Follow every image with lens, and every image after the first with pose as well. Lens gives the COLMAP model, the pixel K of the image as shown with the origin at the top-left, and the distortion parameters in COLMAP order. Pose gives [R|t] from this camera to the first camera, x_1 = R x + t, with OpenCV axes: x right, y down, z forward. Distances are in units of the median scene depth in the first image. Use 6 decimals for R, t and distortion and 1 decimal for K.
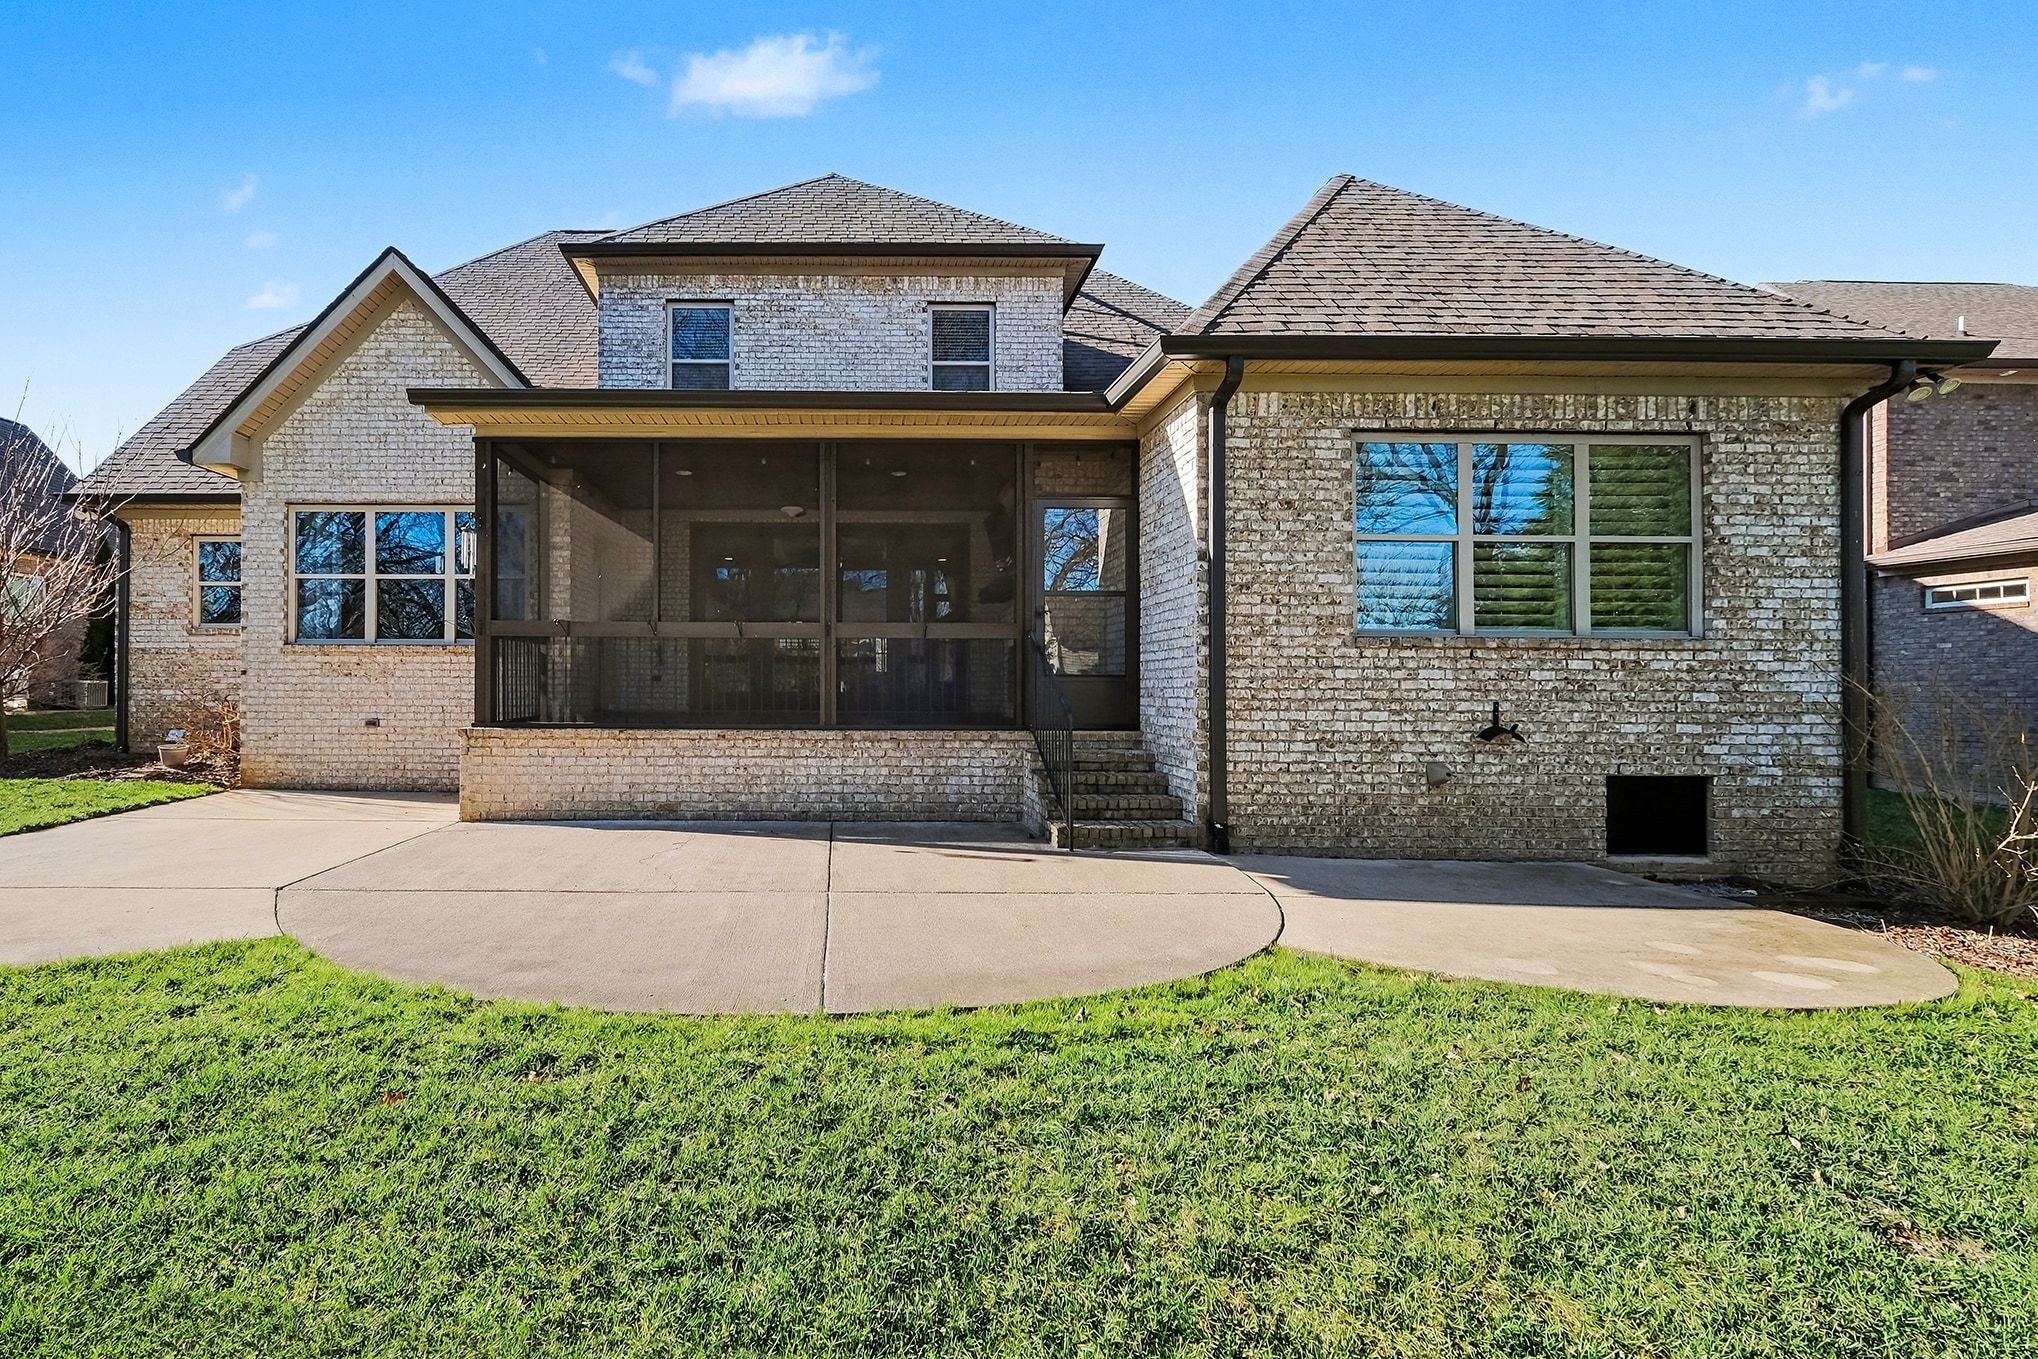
lens RADIAL K [[909.5, 0, 1019.3], [0, 909.5, 668.8], [0, 0, 1]] dist [-0.000792, -0.000113]
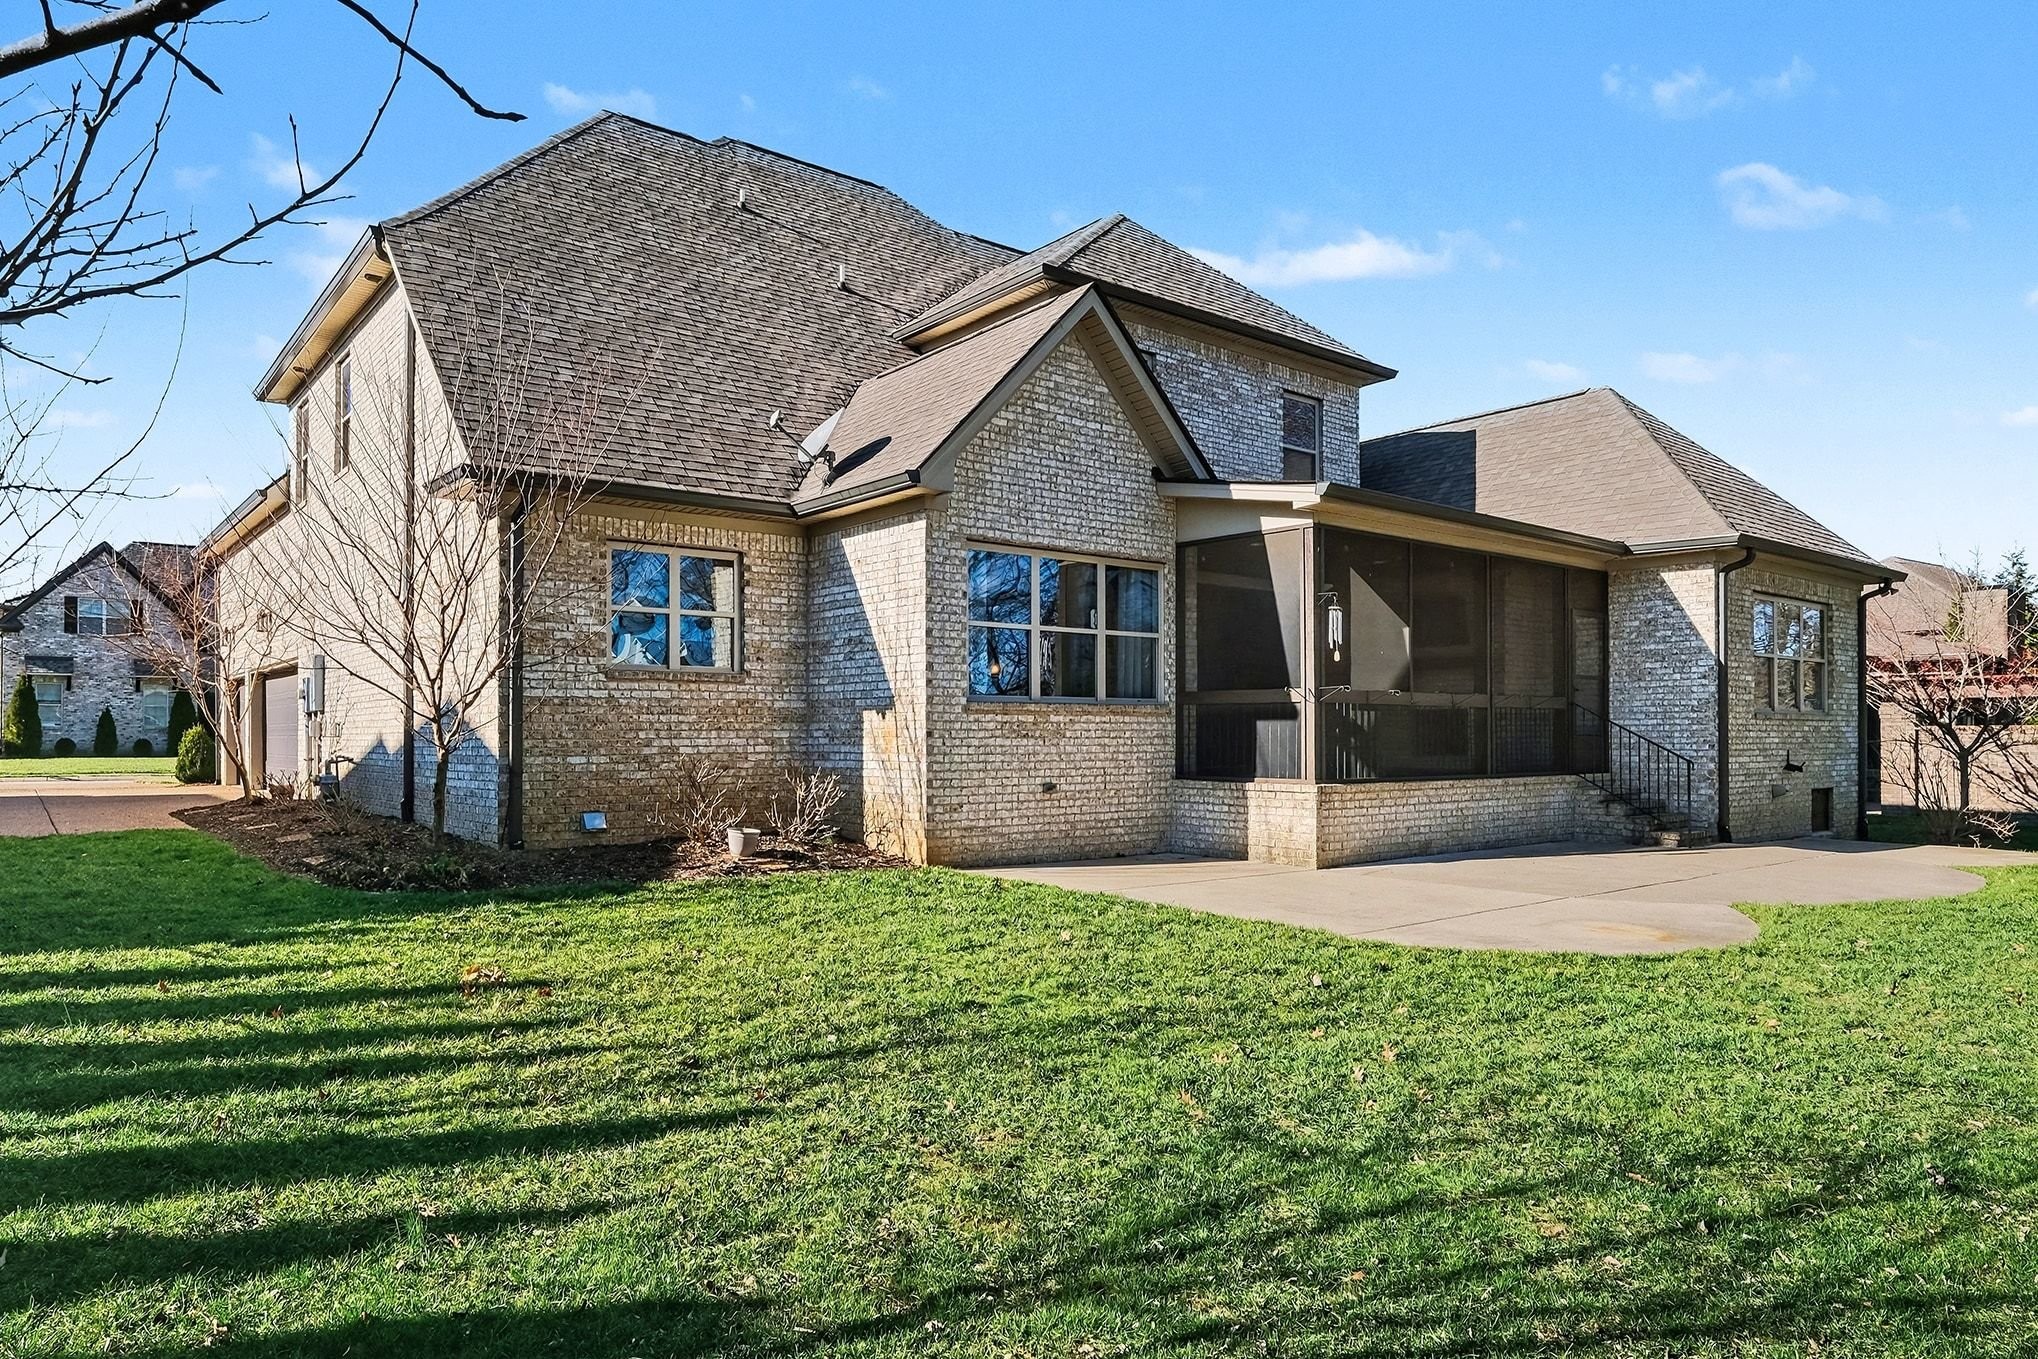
lens RADIAL K [[1267.4, 0, 1021.5], [0, 1267.4, 700.4], [0, 0, 1]] dist [-0.002872, -0.000595]
pose [[0.771488, 0.010937, 0.636150, -1.542552], [-0.009697, 0.999938, -0.005432, -0.021722], [-0.636170, -0.001978, 0.771546, 0.029768]]
